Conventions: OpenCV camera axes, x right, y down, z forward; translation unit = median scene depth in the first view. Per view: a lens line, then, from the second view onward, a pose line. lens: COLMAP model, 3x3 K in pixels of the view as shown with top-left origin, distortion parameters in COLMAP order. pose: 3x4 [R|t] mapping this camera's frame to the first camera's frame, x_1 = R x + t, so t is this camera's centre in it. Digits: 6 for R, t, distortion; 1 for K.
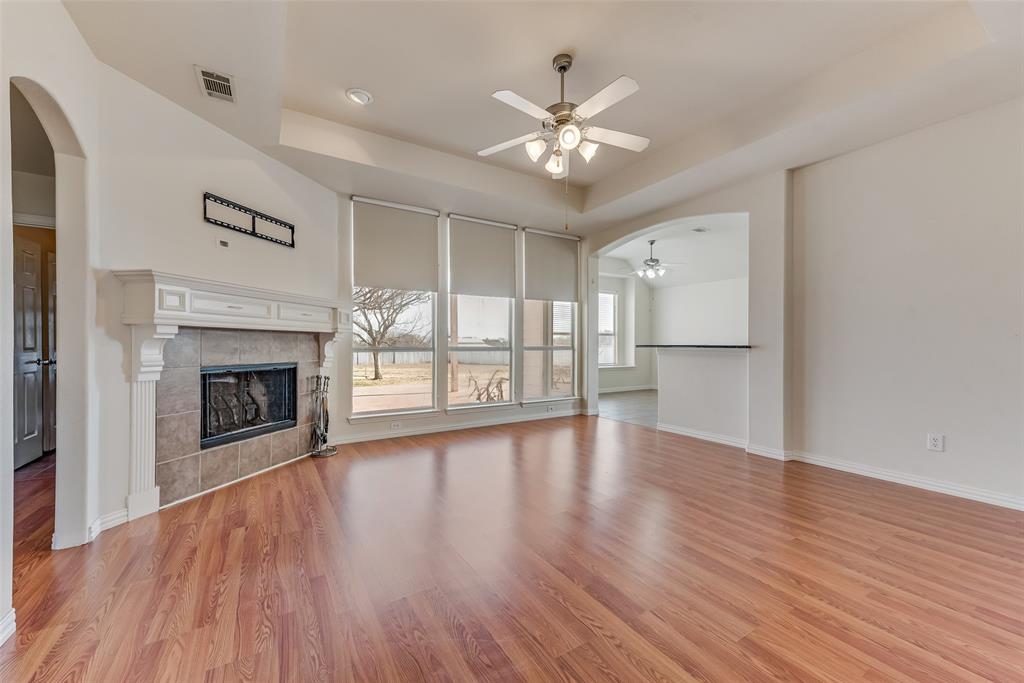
lens RADIAL K [[400.2, 0, 509.9], [0, 400.2, 344.2], [0, 0, 1]] dist [0.020258, -0.000229]
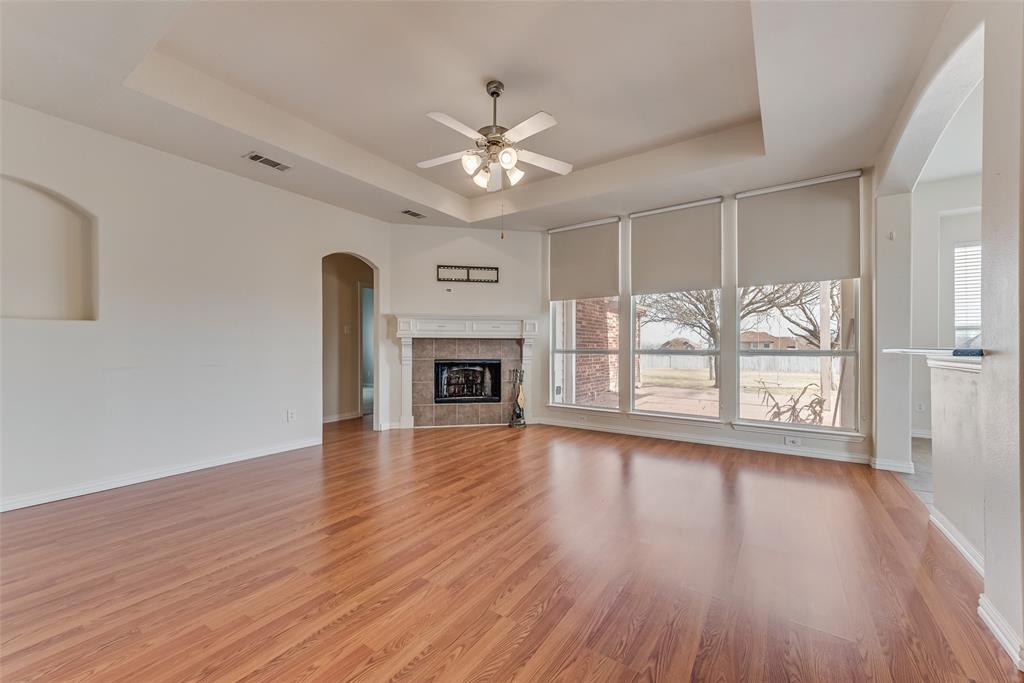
lens RADIAL K [[398.0, 0, 514.8], [0, 398.0, 343.3], [0, 0, 1]] dist [0.025505, -0.000052]
pose [[0.421014, -0.008228, -0.907017, 0.938064], [-0.000203, 0.999958, -0.009165, 0.000131], [0.907054, 0.004043, 0.420994, 0.492362]]
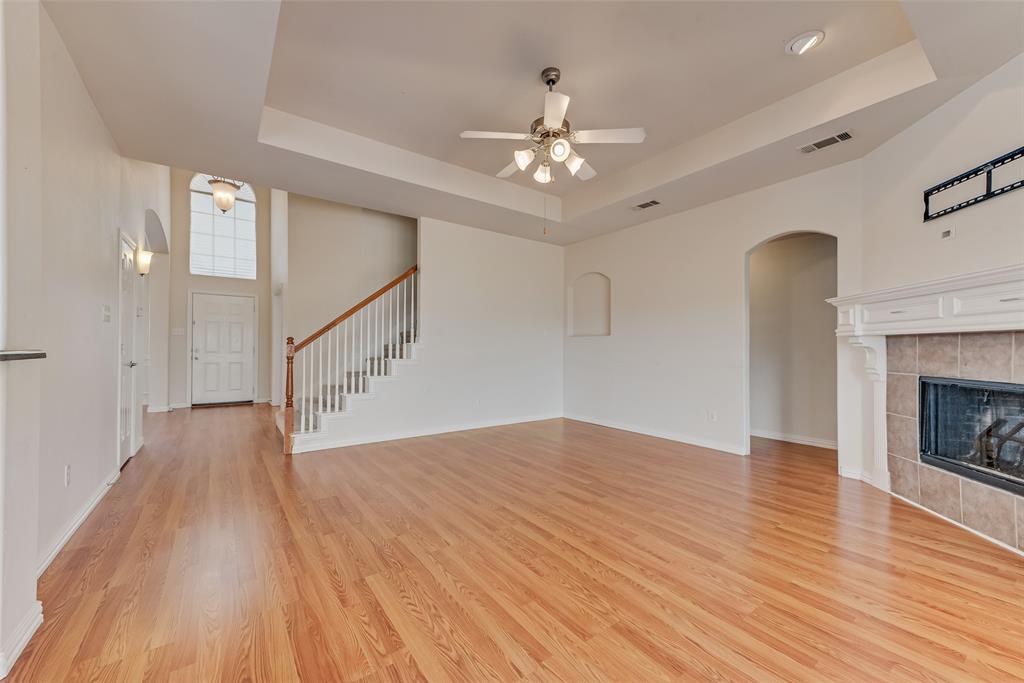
lens RADIAL K [[400.2, 0, 509.9], [0, 400.2, 344.2], [0, 0, 1]] dist [0.020258, -0.000229]
pose [[-0.996952, -0.008050, -0.077598, 0.256021], [-0.007225, 0.999914, -0.010919, -0.000314], [0.077679, -0.010325, -0.996925, 1.669058]]
